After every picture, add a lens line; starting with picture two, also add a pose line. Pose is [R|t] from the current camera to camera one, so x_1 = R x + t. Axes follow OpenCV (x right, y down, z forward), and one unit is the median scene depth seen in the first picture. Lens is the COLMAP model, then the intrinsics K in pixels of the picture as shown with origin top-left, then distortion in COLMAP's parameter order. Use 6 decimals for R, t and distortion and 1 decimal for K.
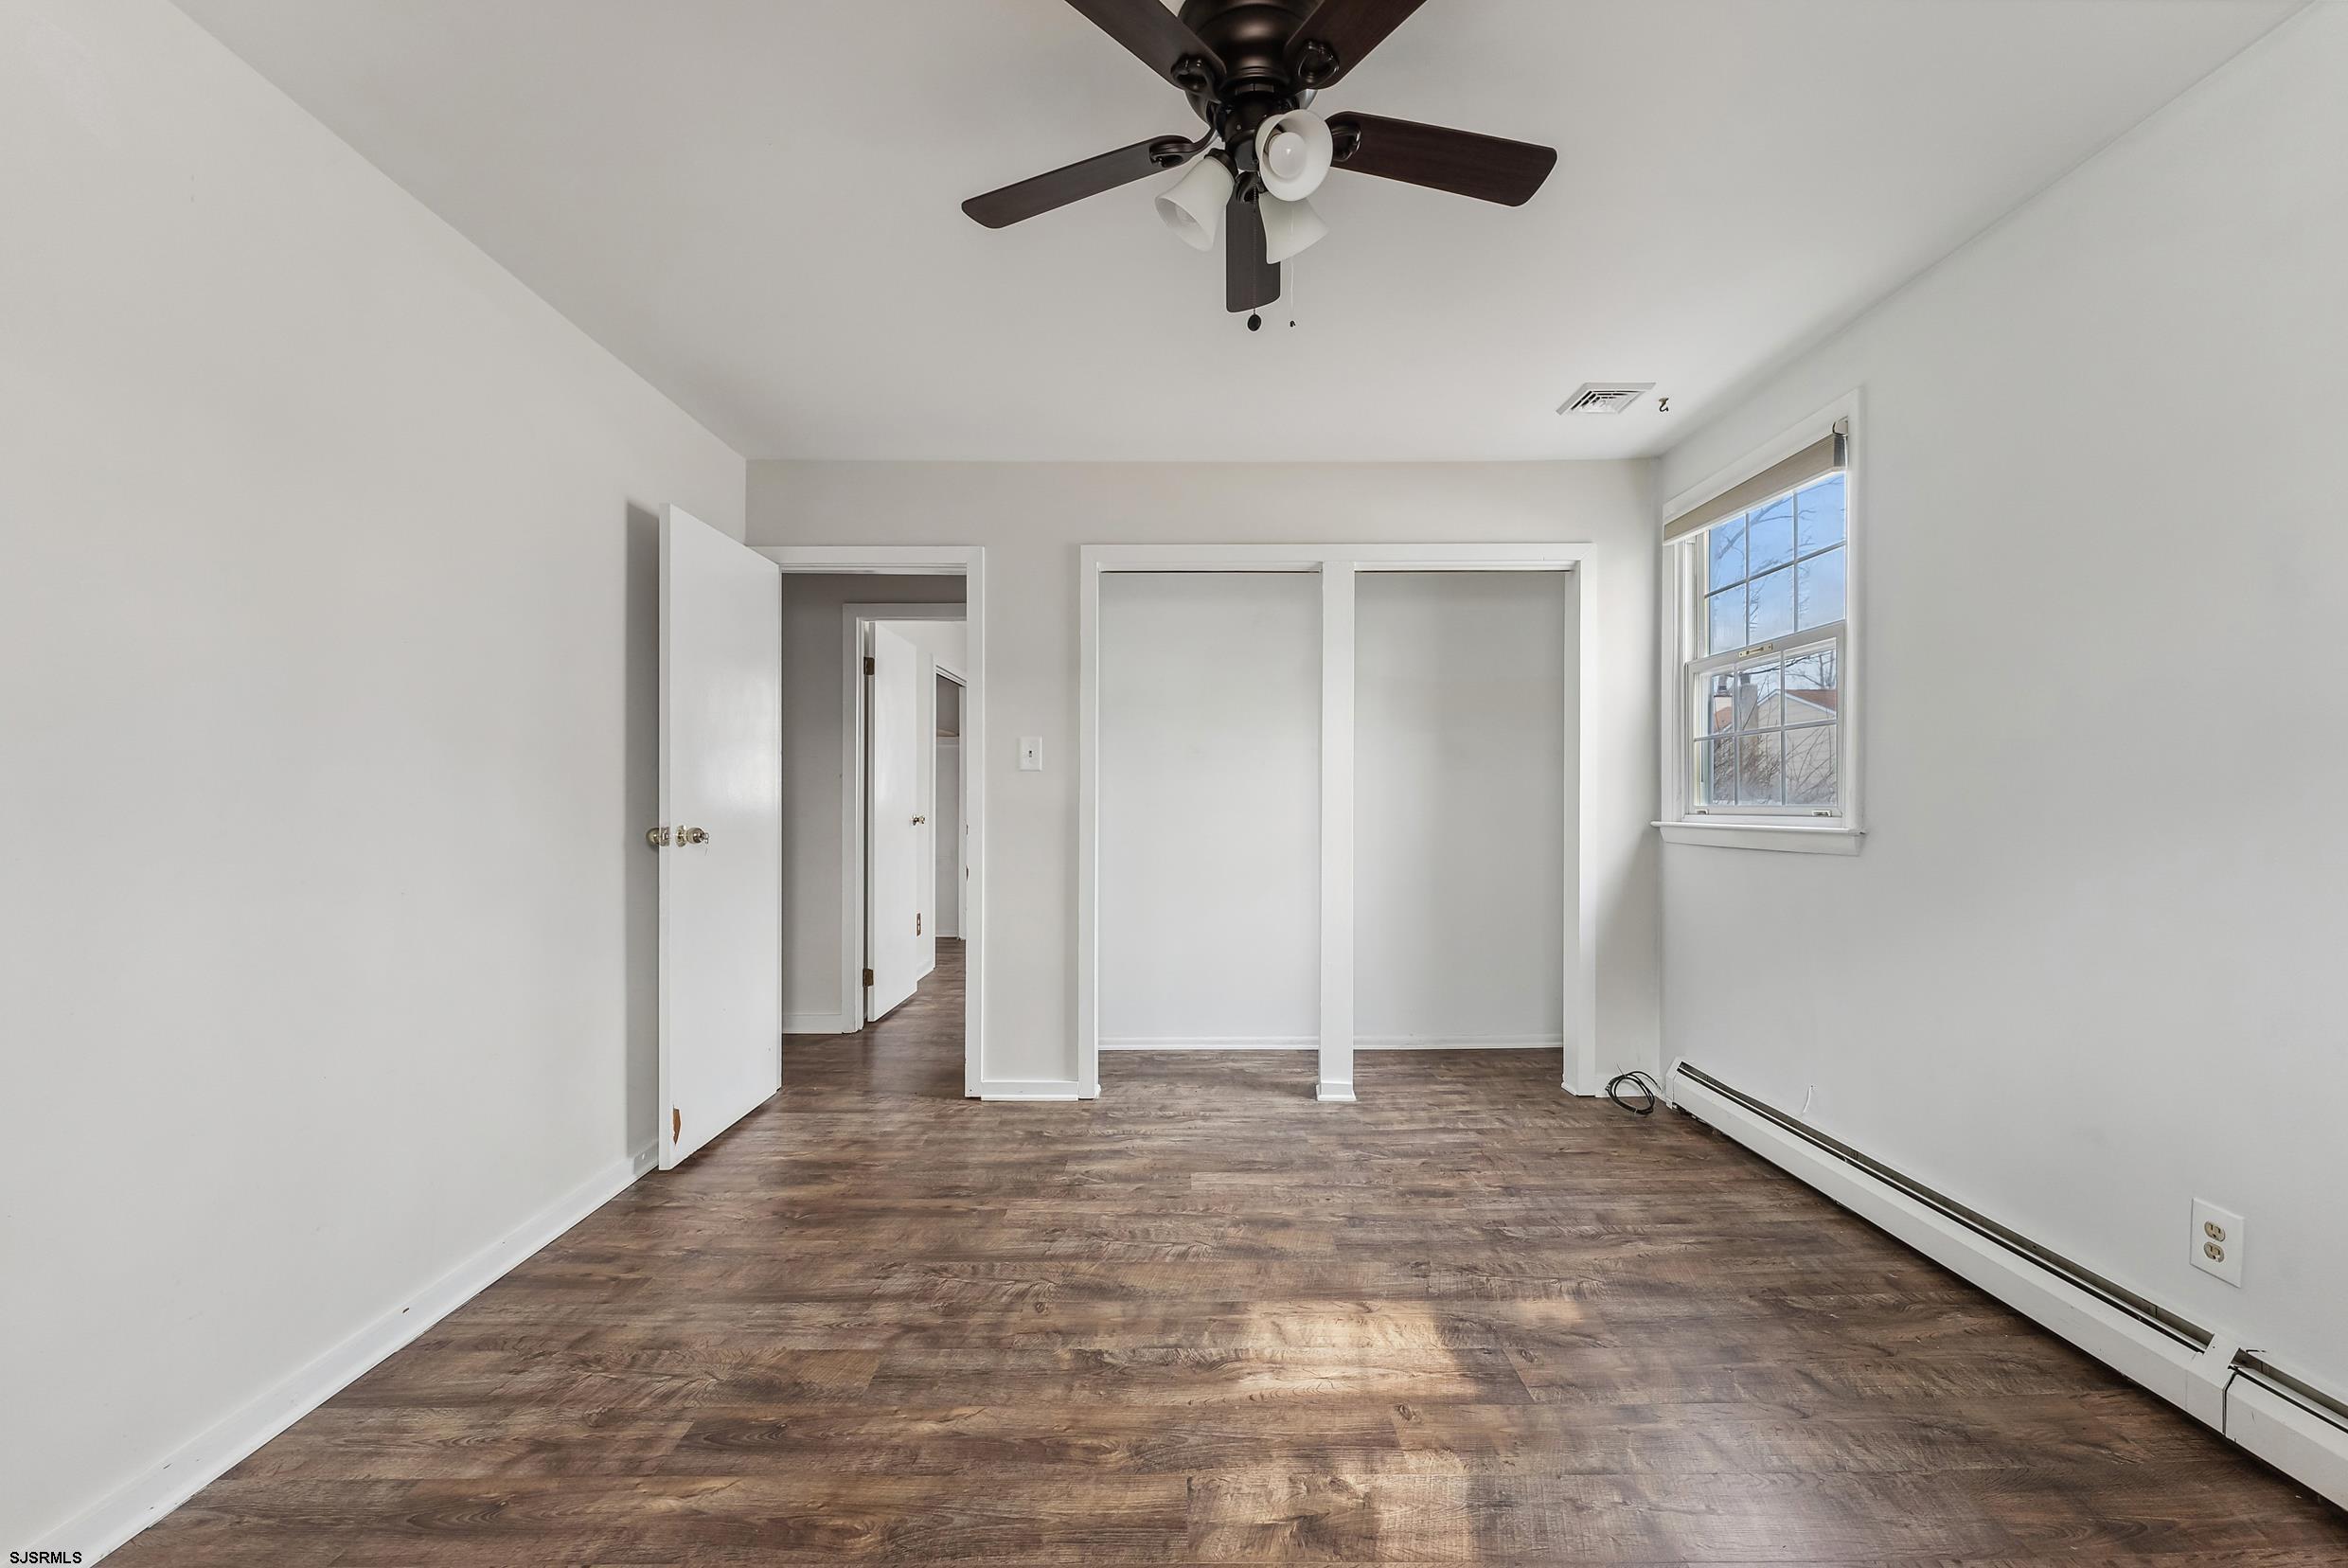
lens RADIAL K [[964.1, 0, 1157.4], [0, 964.1, 800.2], [0, 0, 1]] dist [0.001336, -0.000088]
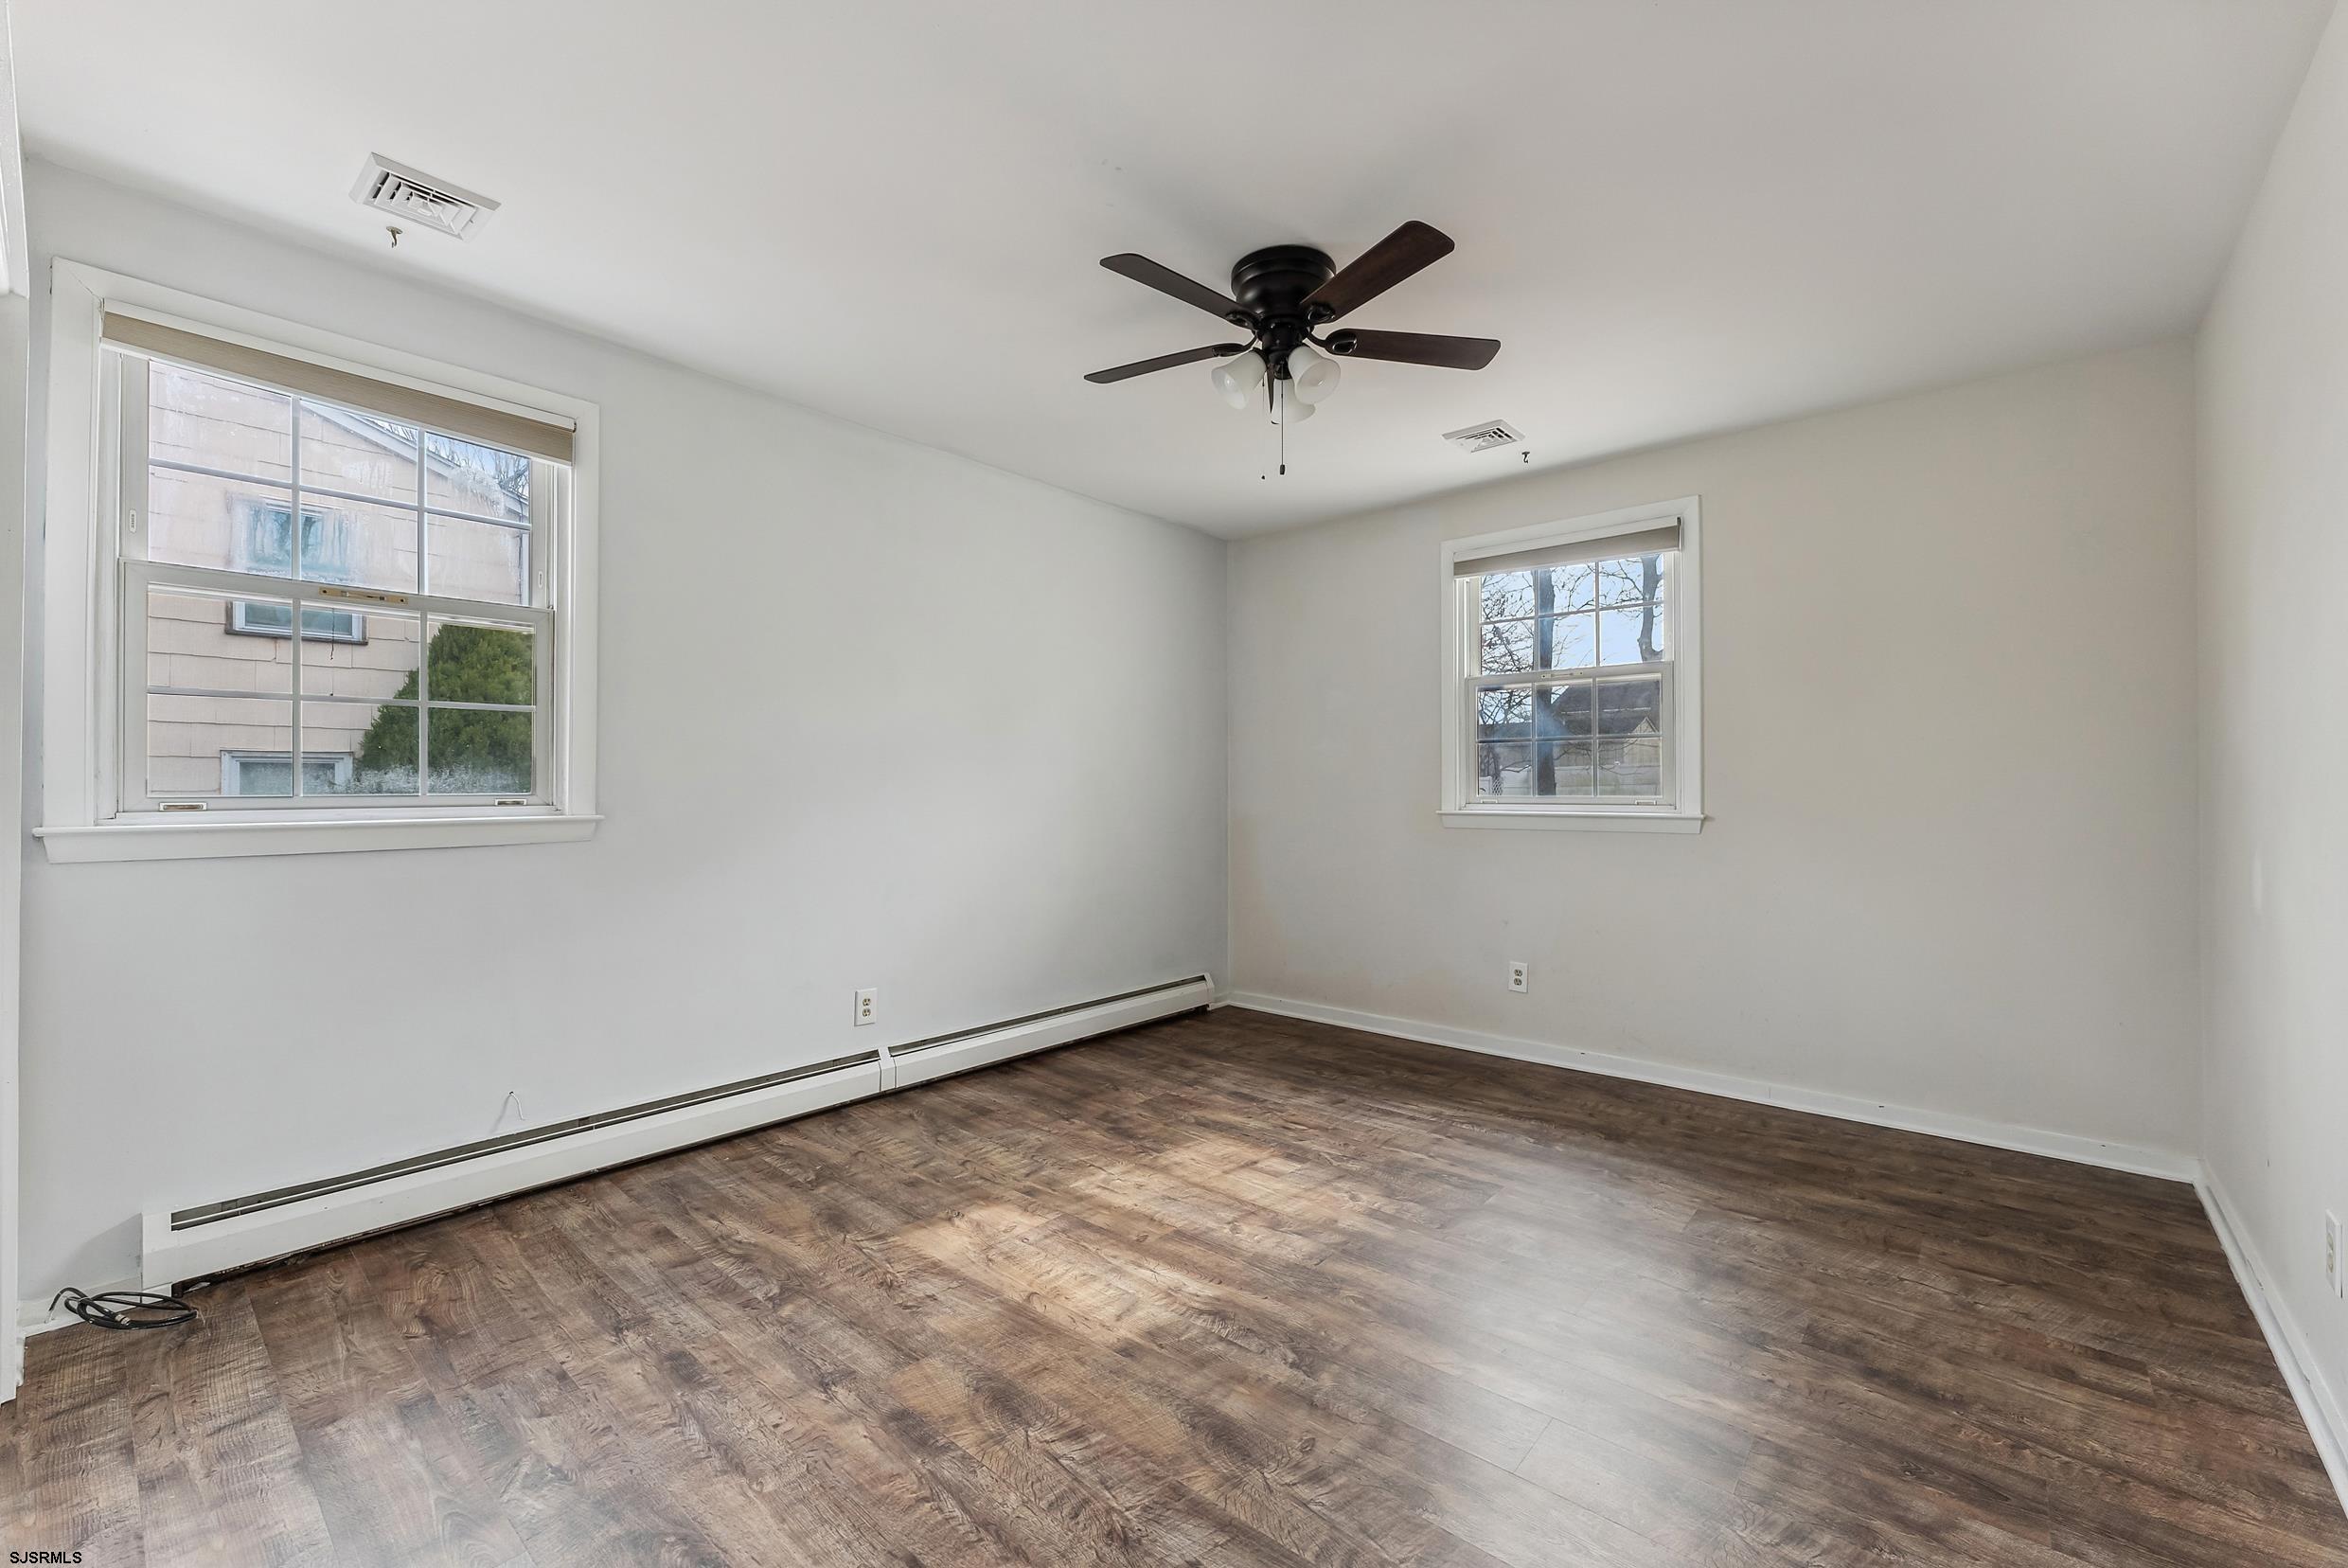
lens RADIAL K [[964.1, 0, 1177.8], [0, 964.1, 775.4], [0, 0, 1]] dist [0.001336, -0.000088]
pose [[-0.771520, 0.007731, 0.636158, -0.500357], [-0.000166, 0.999924, -0.012353, -0.000555], [-0.636205, -0.009636, -0.771460, 1.554043]]
